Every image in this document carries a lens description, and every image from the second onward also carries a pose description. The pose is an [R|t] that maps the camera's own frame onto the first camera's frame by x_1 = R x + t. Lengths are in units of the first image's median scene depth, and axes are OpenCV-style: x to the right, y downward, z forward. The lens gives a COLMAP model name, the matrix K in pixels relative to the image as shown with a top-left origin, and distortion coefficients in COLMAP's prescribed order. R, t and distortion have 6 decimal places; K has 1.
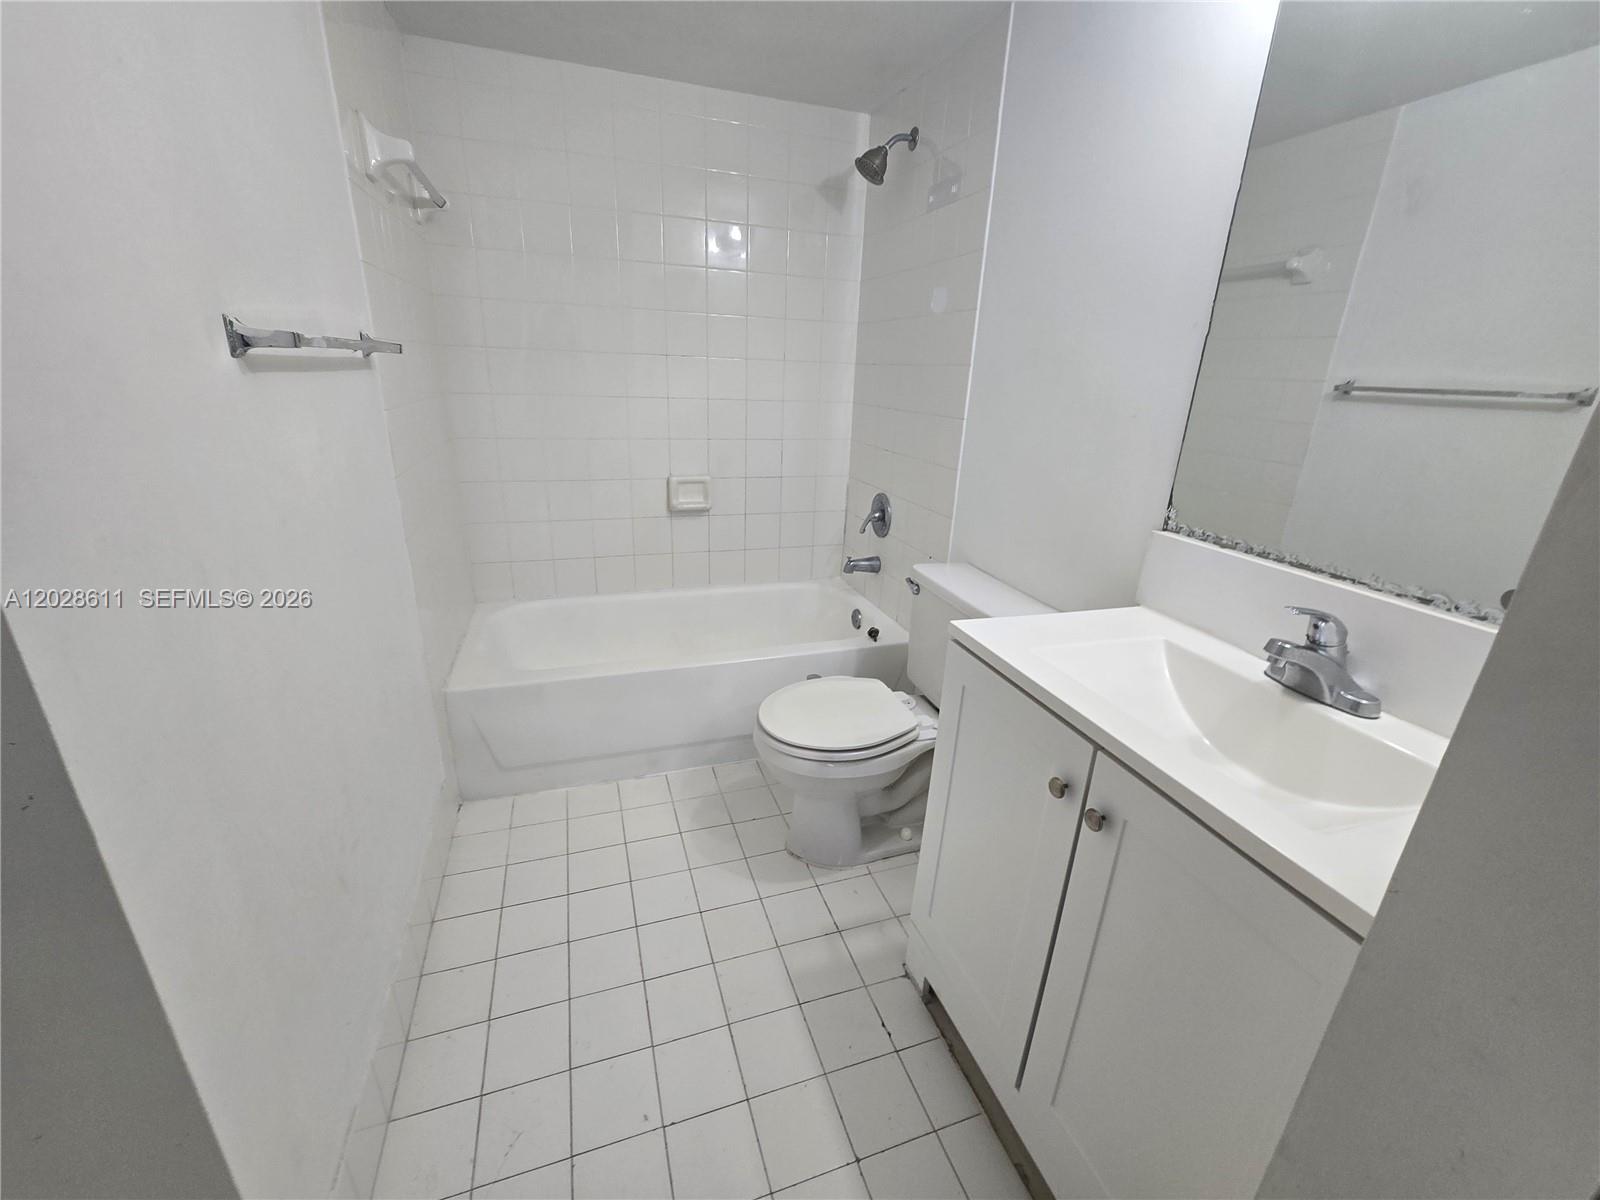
lens RADIAL K [[659.5, 0, 807.6], [0, 659.5, 599.8], [0, 0, 1]] dist [-0.005031, 0.000967]
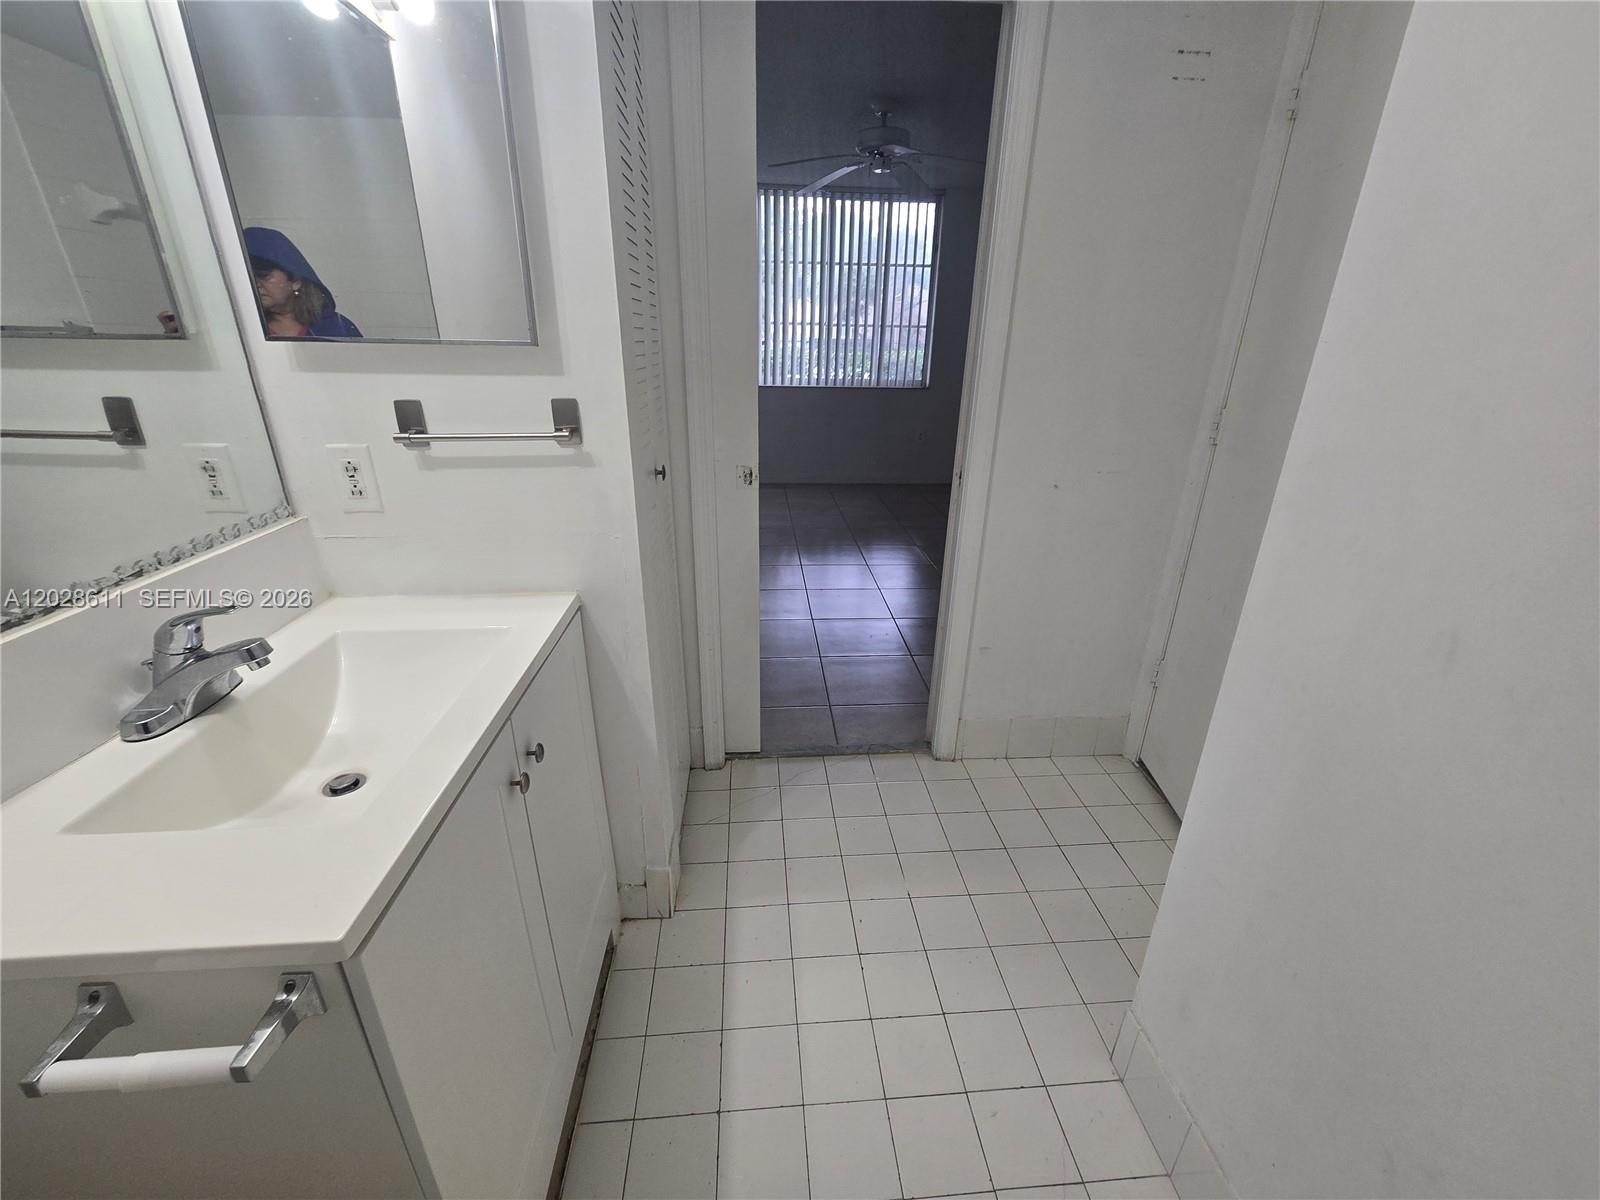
lens RADIAL K [[648.2, 0, 806.9], [0, 648.2, 603.0], [0, 0, 1]] dist [-0.003014, 0.000275]
pose [[-0.966314, -0.148925, 0.209902, -0.112864], [0.029693, 0.745617, 0.665713, -0.320728], [-0.255648, 0.649520, -0.716078, 0.828812]]
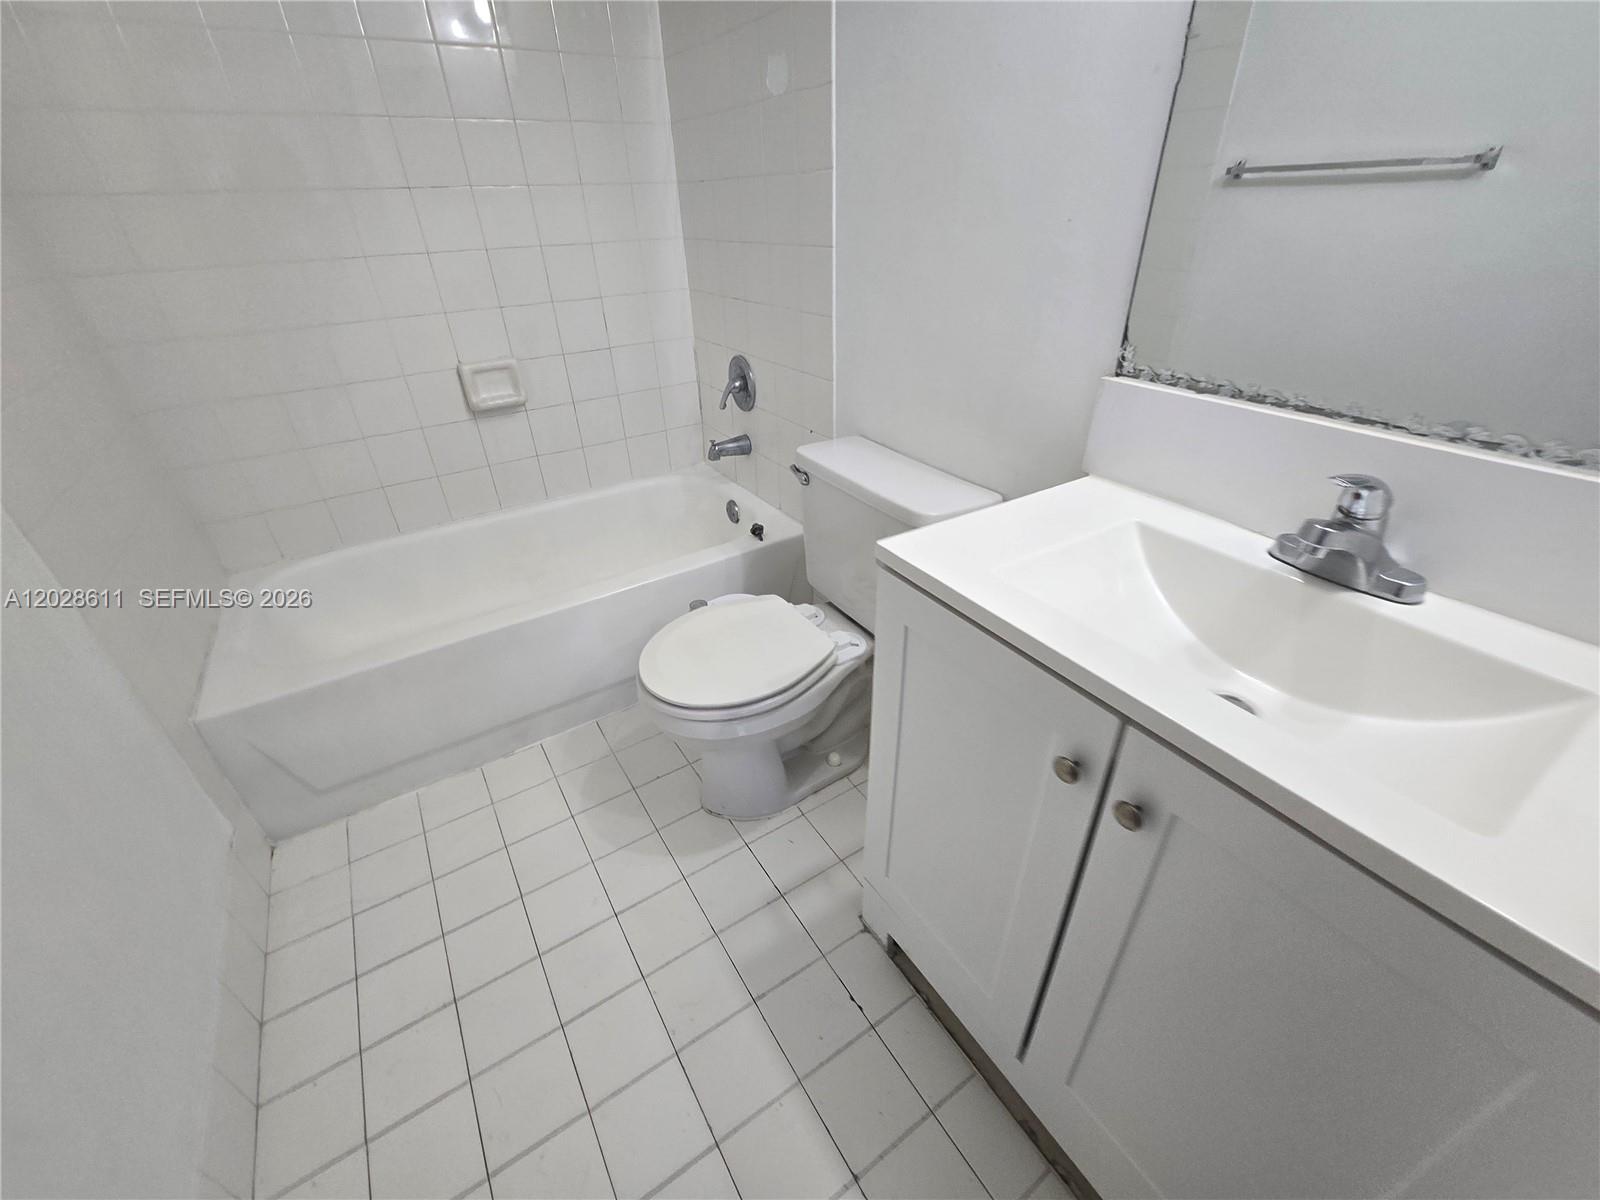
lens RADIAL K [[657.2, 0, 805.4], [0, 657.2, 600.0], [0, 0, 1]] dist [-0.004686, 0.001008]
pose [[0.969292, -0.180569, 0.166938, 0.003343], [0.141271, 0.964524, 0.223017, -0.061286], [-0.201285, -0.192585, 0.960414, 0.224958]]
